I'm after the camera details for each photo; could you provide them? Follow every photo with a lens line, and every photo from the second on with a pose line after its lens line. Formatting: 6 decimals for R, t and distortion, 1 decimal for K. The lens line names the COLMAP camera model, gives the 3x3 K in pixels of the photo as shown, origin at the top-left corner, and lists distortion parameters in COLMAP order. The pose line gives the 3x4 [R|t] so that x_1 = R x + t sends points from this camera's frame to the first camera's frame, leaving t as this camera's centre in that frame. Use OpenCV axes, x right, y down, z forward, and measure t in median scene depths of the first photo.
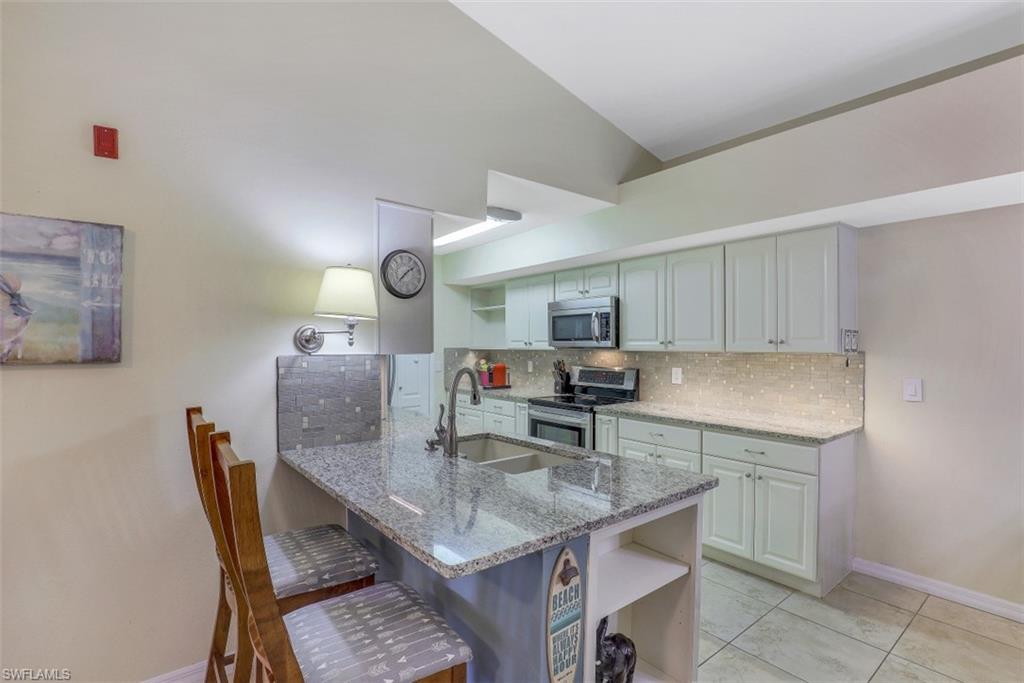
lens RADIAL K [[480.7, 0, 512.0], [0, 480.7, 341.5], [0, 0, 1]] dist [-0.002099, -0.000556]
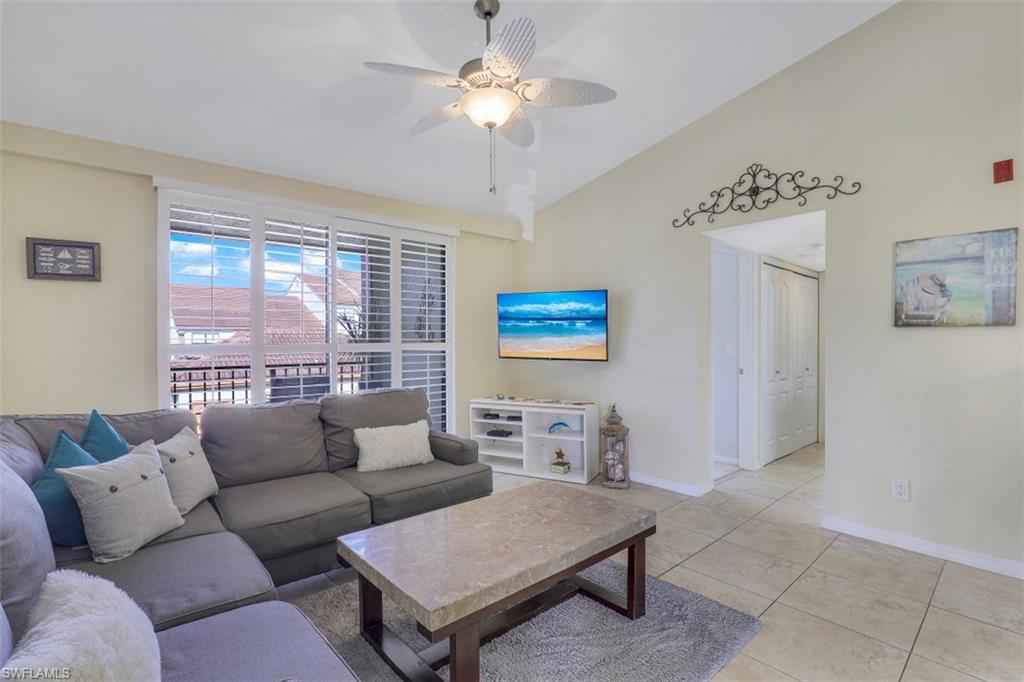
lens RADIAL K [[474.1, 0, 490.8], [0, 474.1, 341.9], [0, 0, 1]] dist [-0.043292, 0.014283]
pose [[0.036055, 0.010236, -0.999297, 0.486471], [0.003790, 0.999939, 0.010379, 0.074631], [0.999343, -0.004162, 0.036014, -0.600291]]
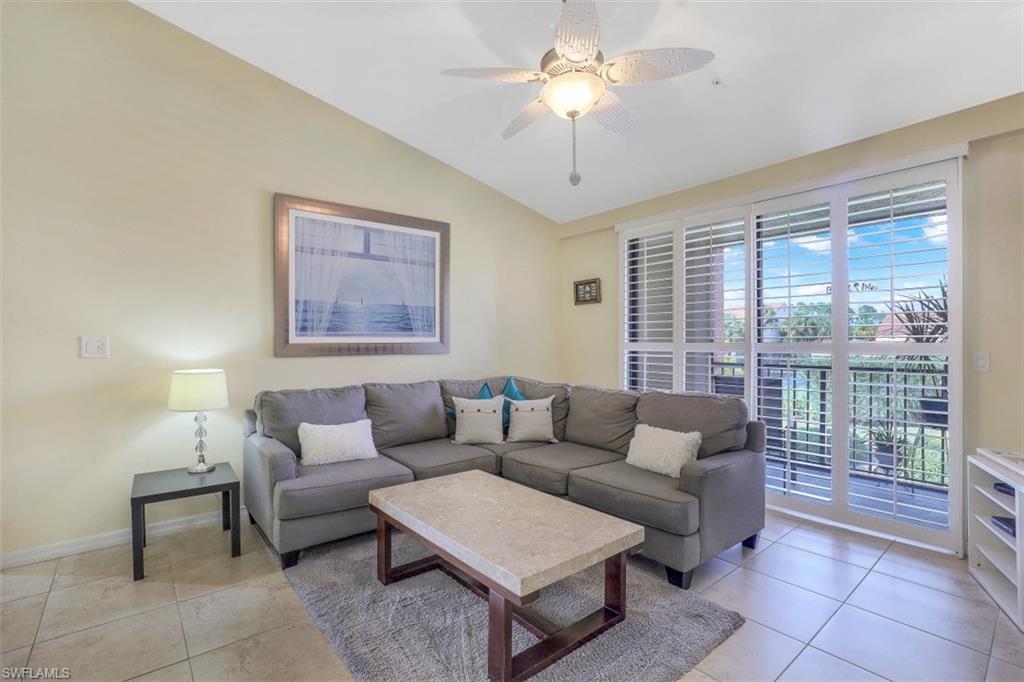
lens RADIAL K [[480.7, 0, 512.0], [0, 480.7, 341.0], [0, 0, 1]] dist [-0.002099, -0.000556]
pose [[-0.999660, 0.010807, -0.023728, -0.697972], [0.010824, 0.999941, -0.000561, 0.084805], [0.023720, -0.000818, -0.999718, 0.791147]]
